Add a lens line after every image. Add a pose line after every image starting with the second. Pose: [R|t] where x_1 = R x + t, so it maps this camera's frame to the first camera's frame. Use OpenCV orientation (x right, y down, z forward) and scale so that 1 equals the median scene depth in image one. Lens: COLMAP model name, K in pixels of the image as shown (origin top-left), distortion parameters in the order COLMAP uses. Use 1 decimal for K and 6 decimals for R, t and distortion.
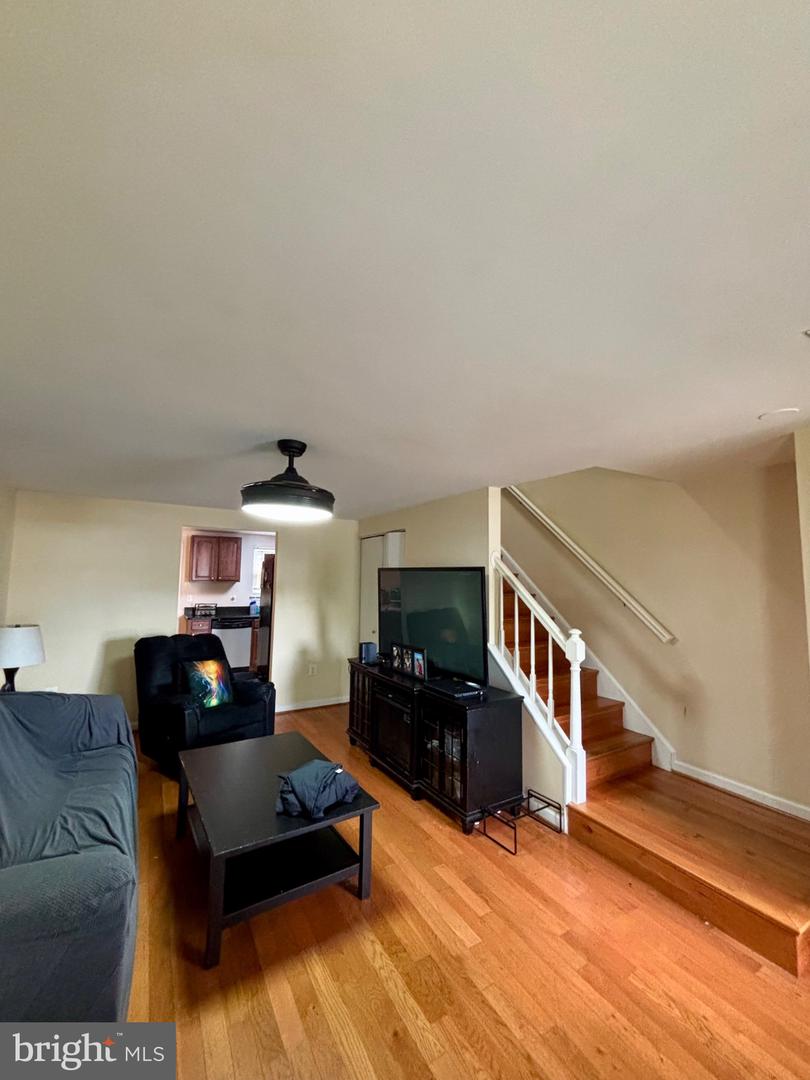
lens RADIAL K [[437.4, 0, 404.7], [0, 437.4, 544.2], [0, 0, 1]] dist [0.003040, 0.000566]
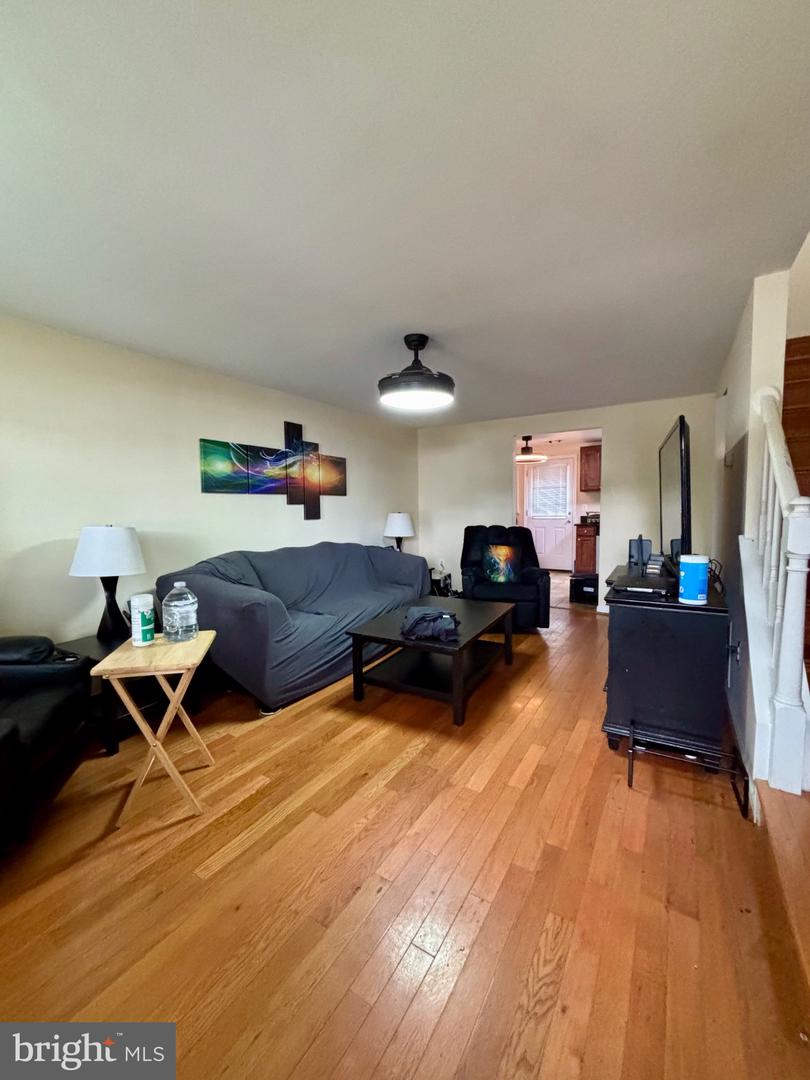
lens RADIAL K [[437.4, 0, 403.0], [0, 437.4, 539.3], [0, 0, 1]] dist [0.003040, 0.000566]
pose [[0.453792, 0.043275, -0.890056, 0.911924], [0.089792, 0.991516, 0.093988, 0.217294], [0.886572, -0.122571, 0.446057, 0.450879]]
